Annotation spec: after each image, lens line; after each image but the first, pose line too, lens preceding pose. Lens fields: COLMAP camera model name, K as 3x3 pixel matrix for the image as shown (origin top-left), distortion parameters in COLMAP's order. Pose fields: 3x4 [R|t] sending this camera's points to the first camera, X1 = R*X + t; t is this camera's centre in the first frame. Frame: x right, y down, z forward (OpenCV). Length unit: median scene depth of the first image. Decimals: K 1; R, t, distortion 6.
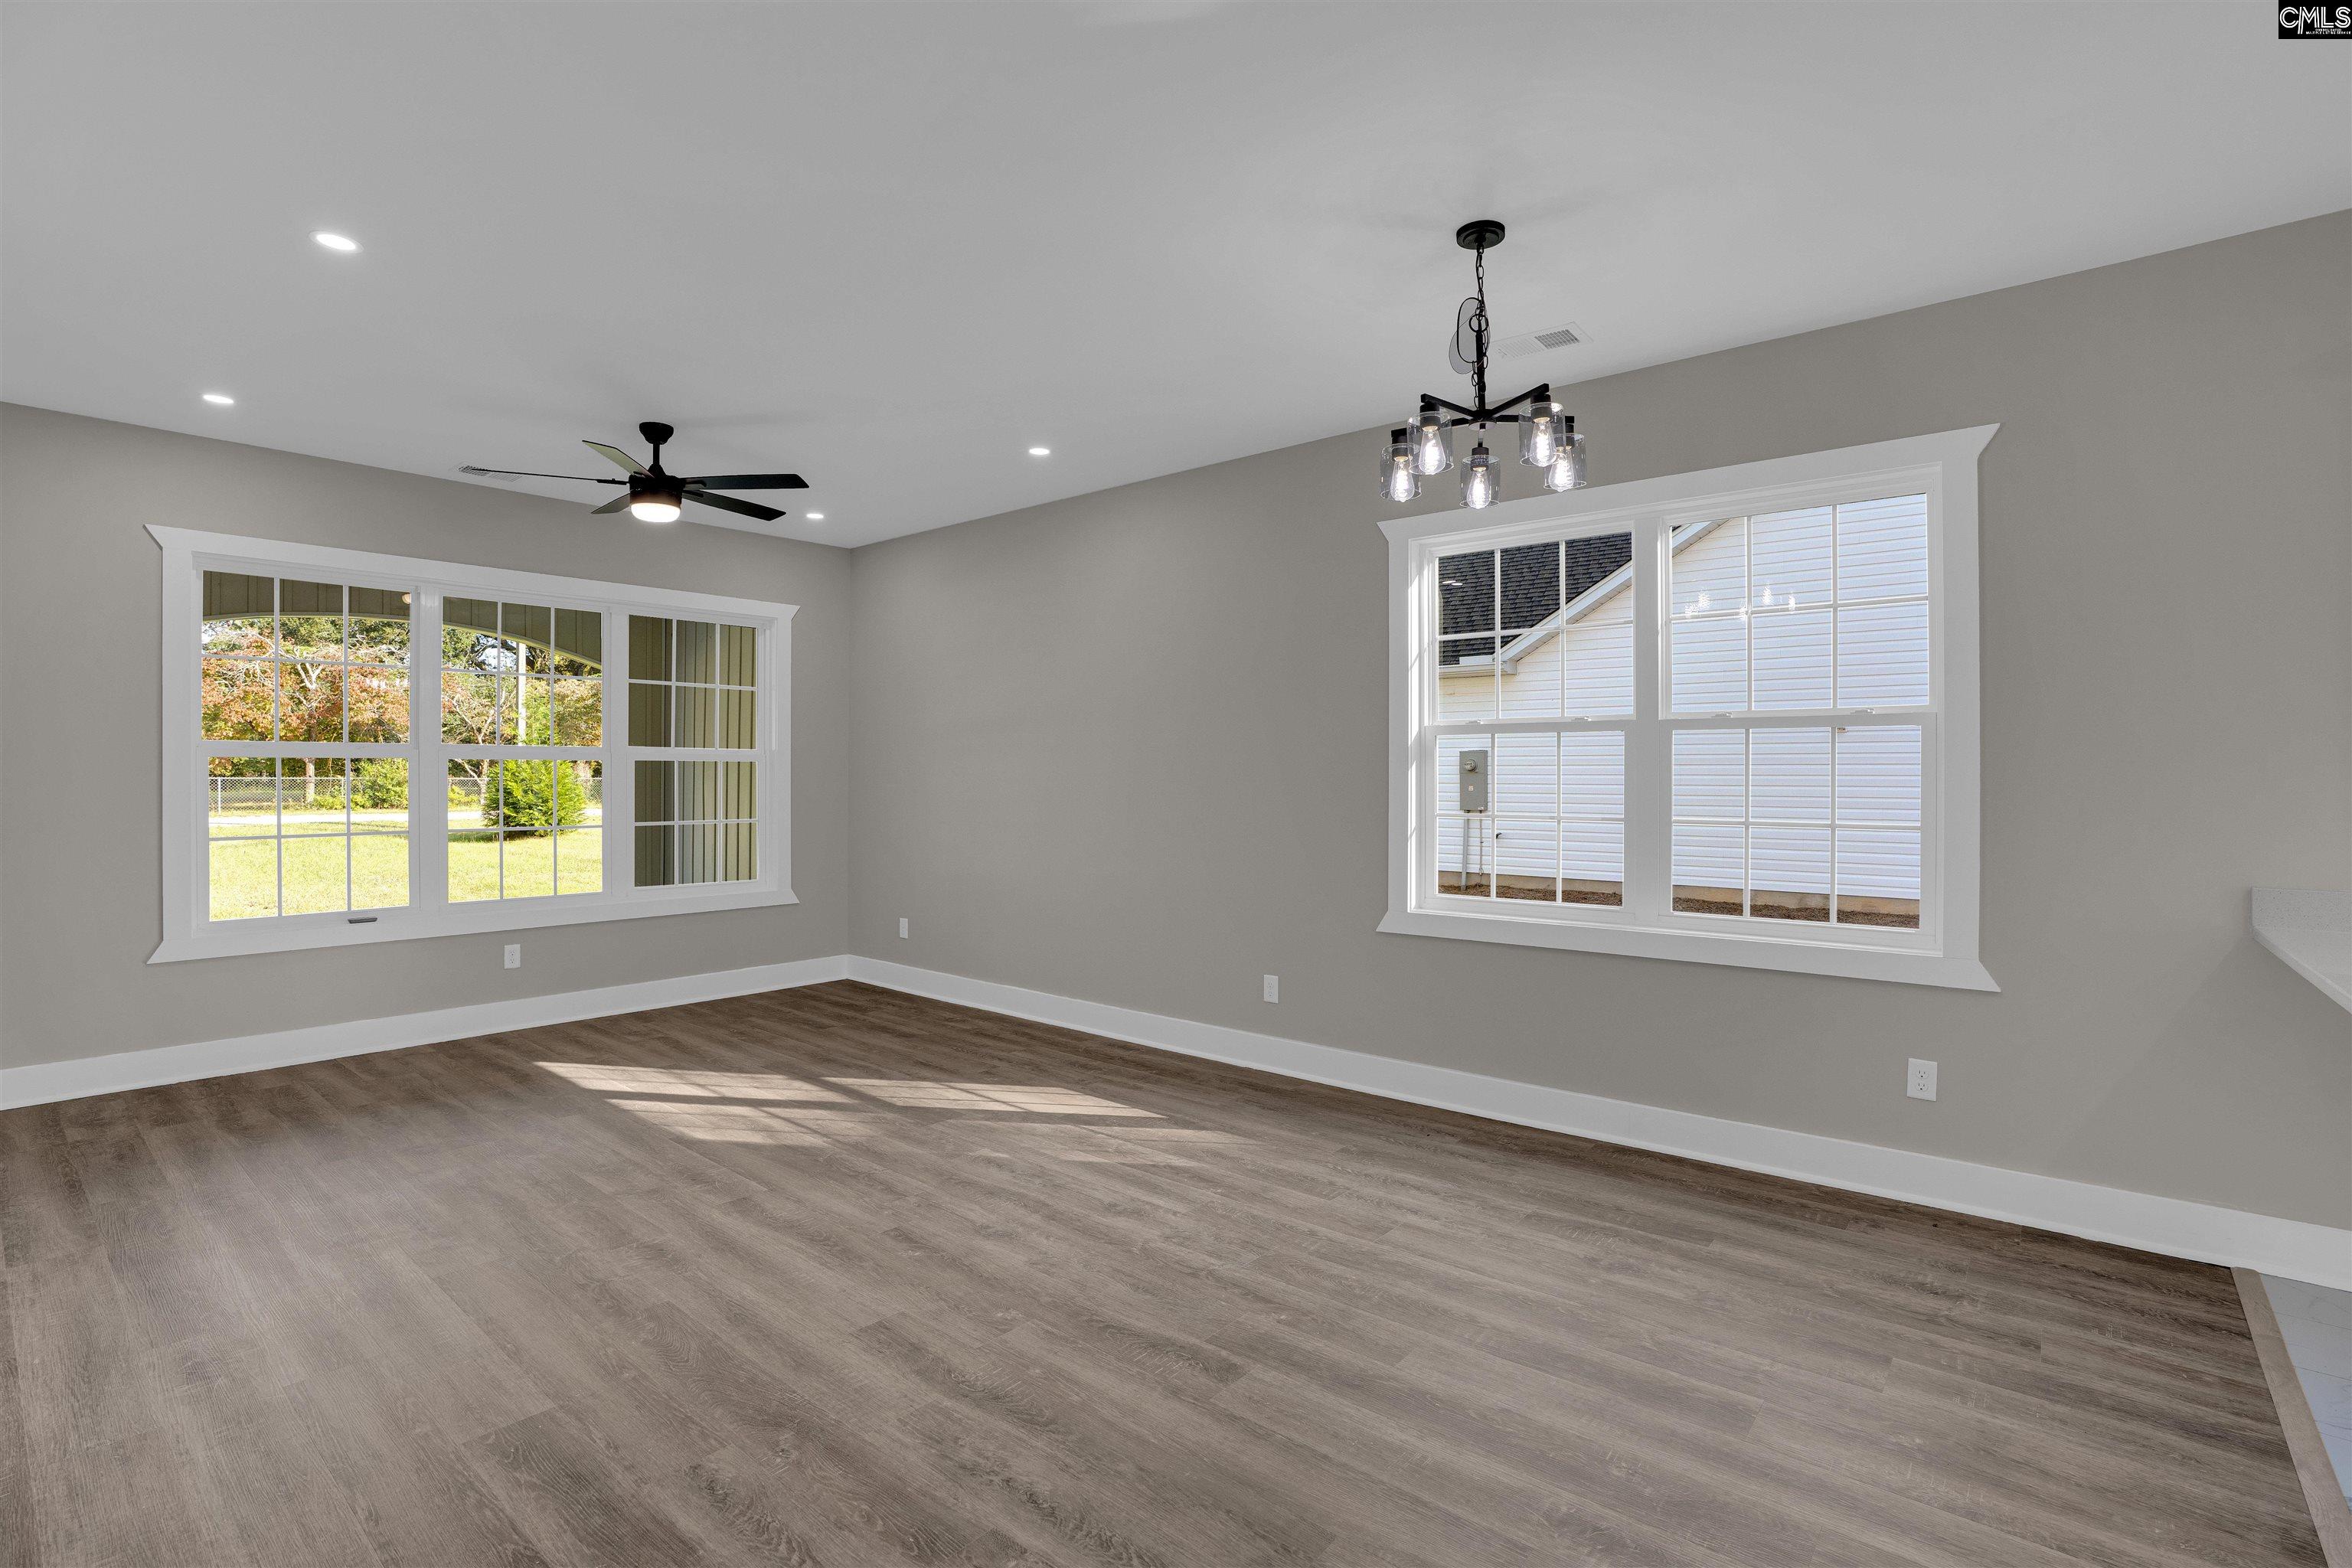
lens RADIAL K [[1082.0, 0, 1167.6], [0, 1082.0, 777.1], [0, 0, 1]] dist [-0.070176, 0.027861]
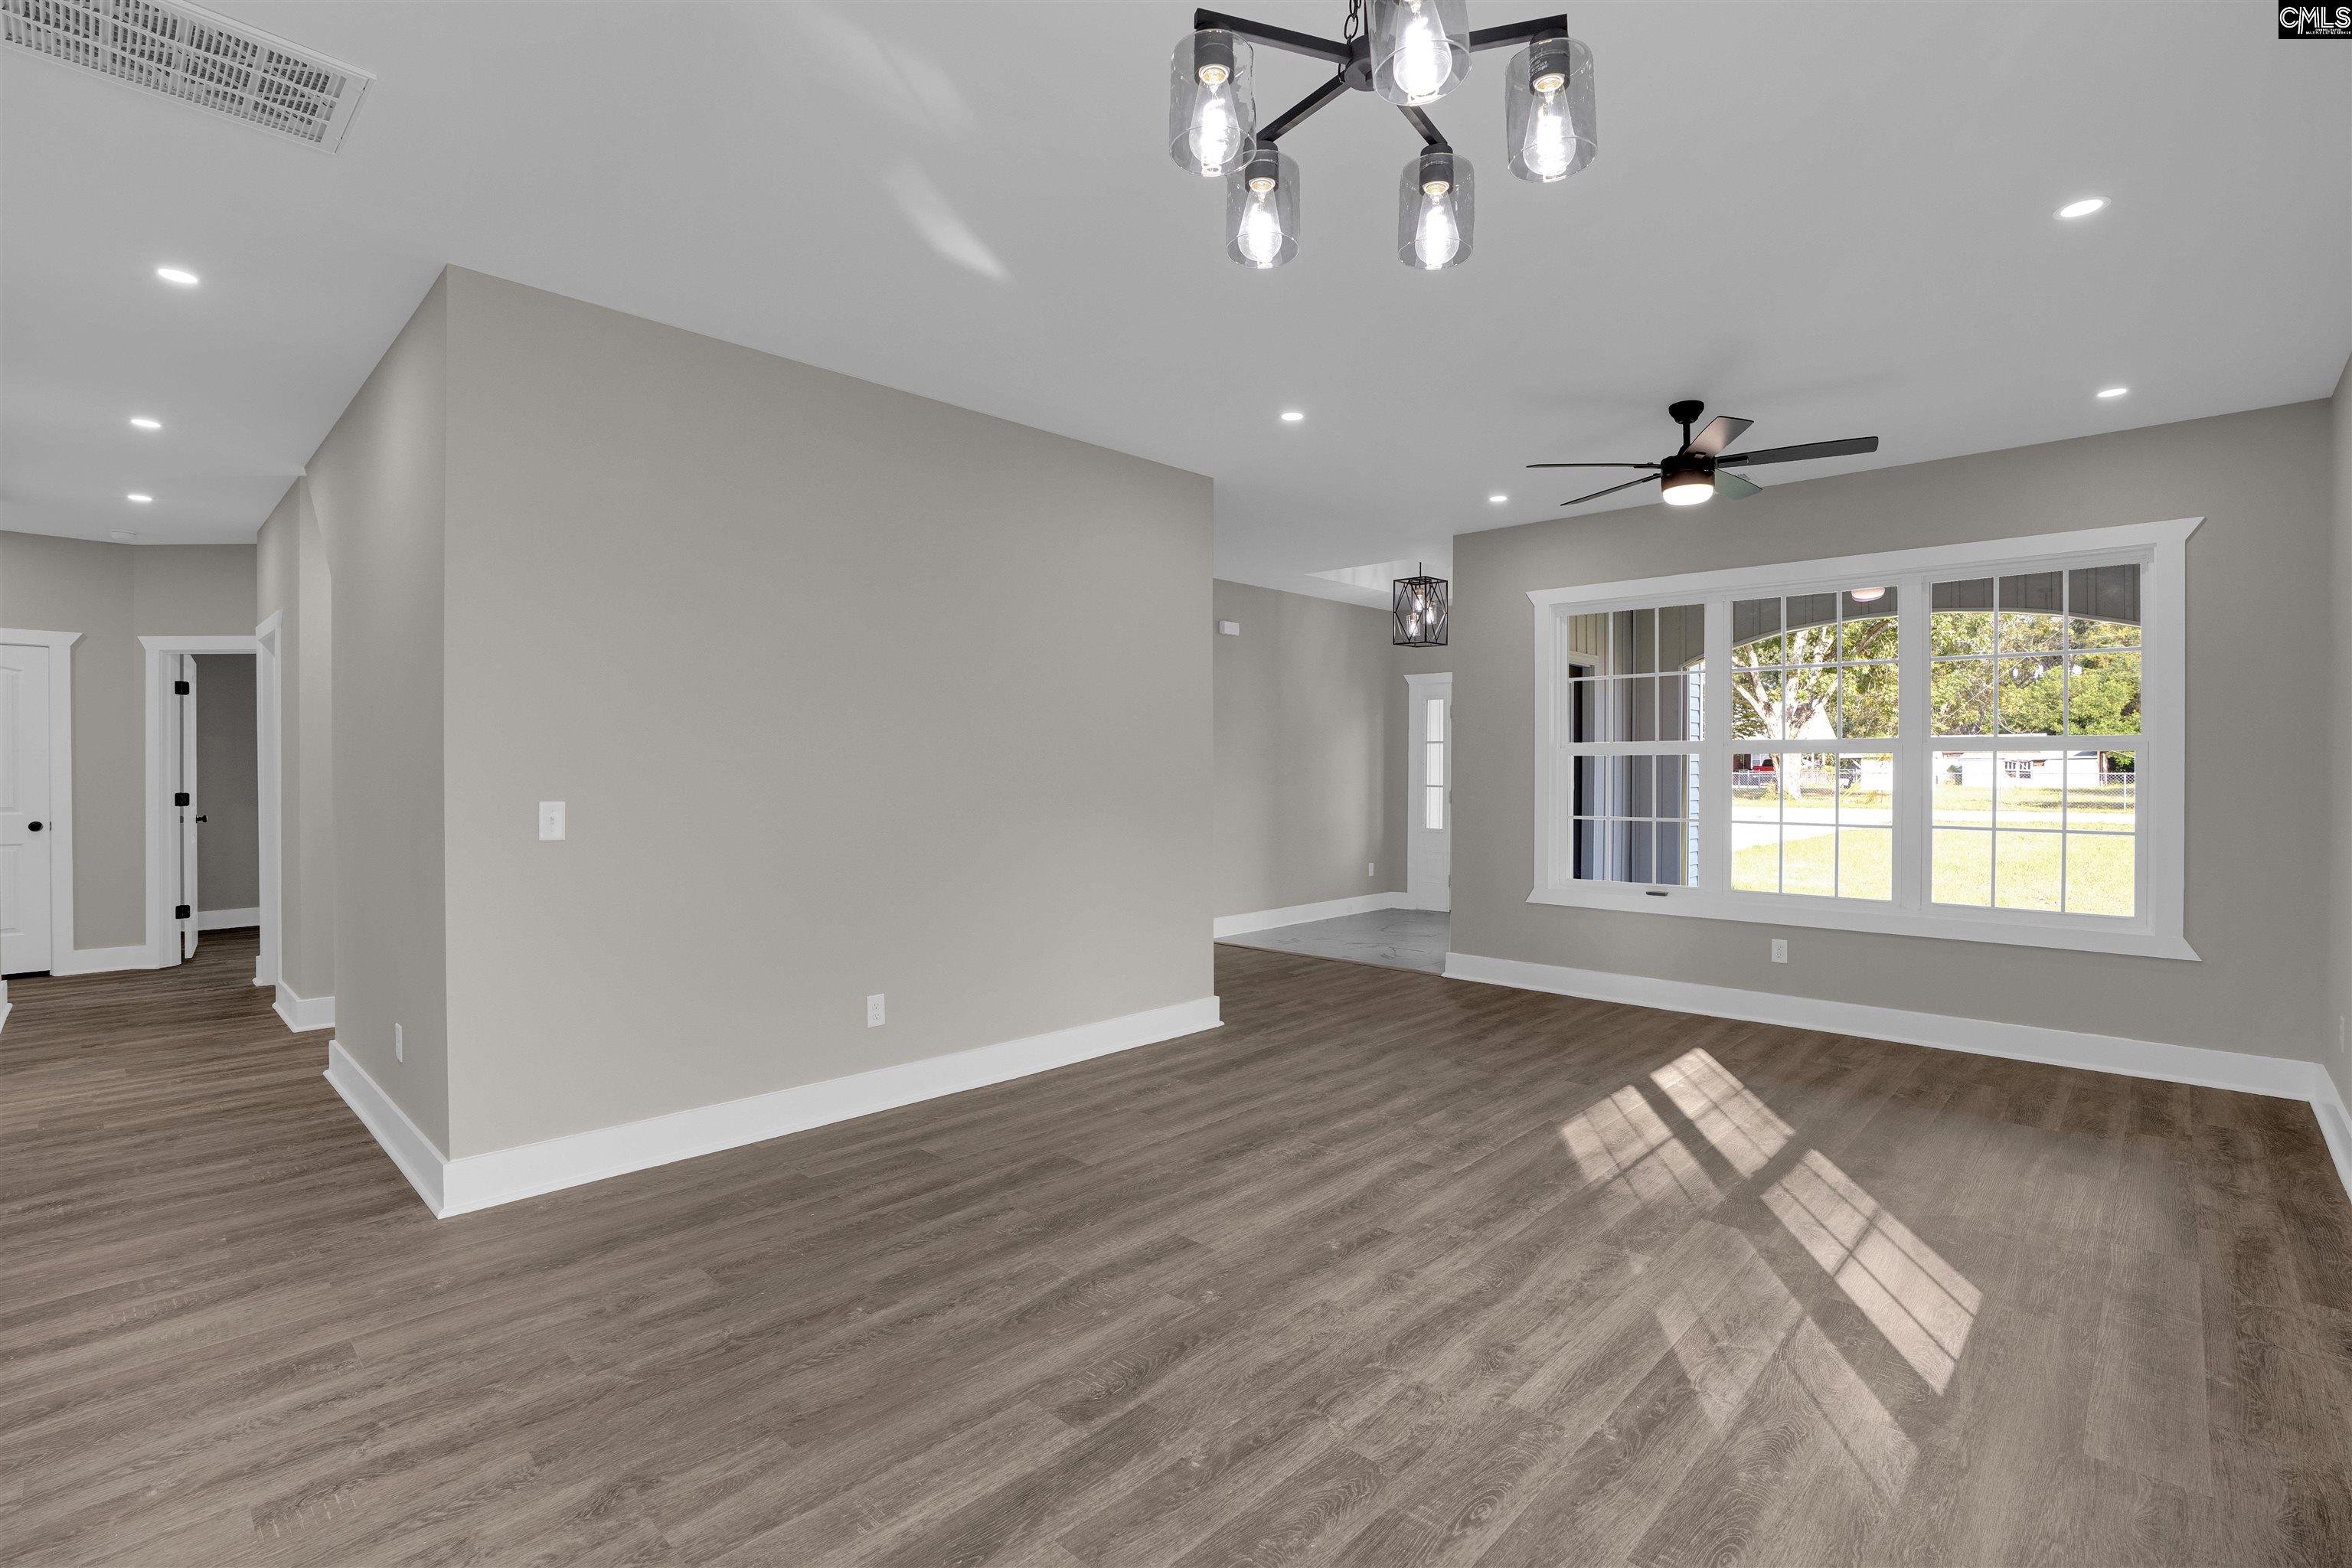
lens RADIAL K [[1082.0, 0, 1167.6], [0, 1082.0, 777.1], [0, 0, 1]] dist [-0.070176, 0.027861]
pose [[-0.059309, 0.004870, -0.998228, 0.623220], [-0.000185, 0.999988, 0.004890, 0.001067], [0.998240, 0.000475, -0.059307, 0.728475]]
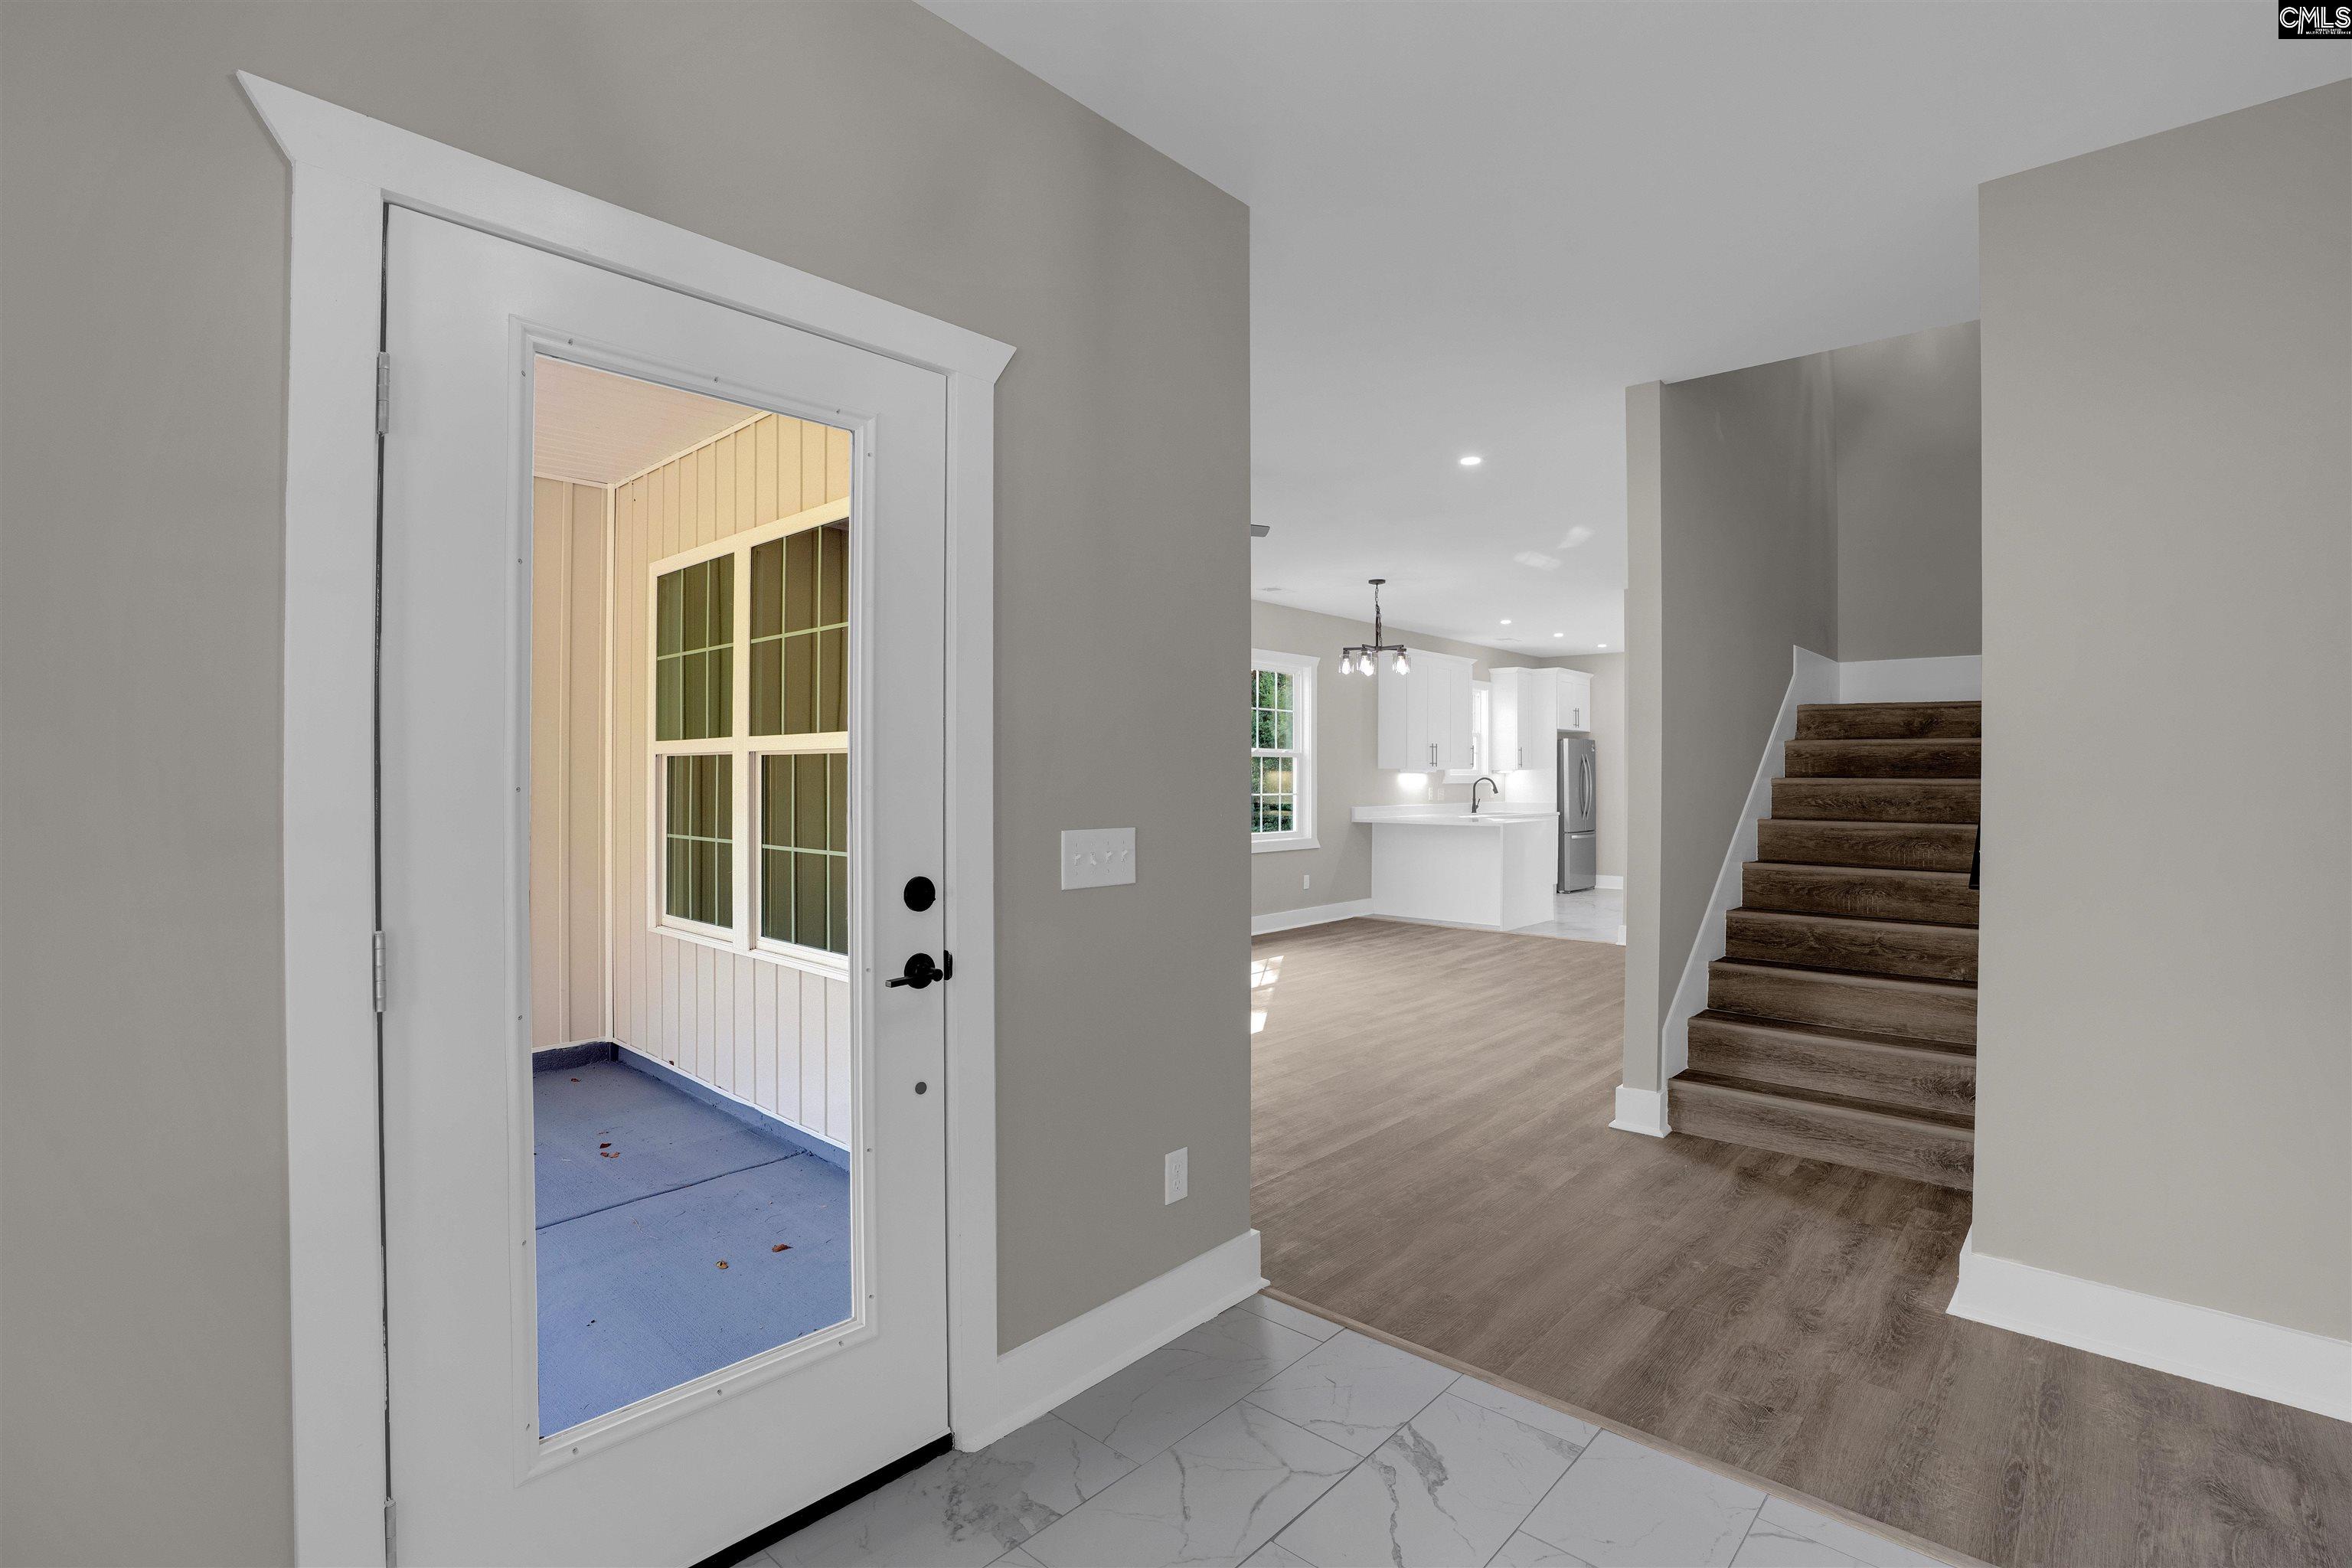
lens RADIAL K [[1082.0, 0, 1167.6], [0, 1082.0, 777.1], [0, 0, 1]] dist [-0.070176, 0.027861]
pose [[0.033348, -0.002089, 0.999442, -2.049447], [0.000560, 0.999998, 0.002071, -0.010560], [-0.999444, 0.000490, 0.033349, 1.143596]]
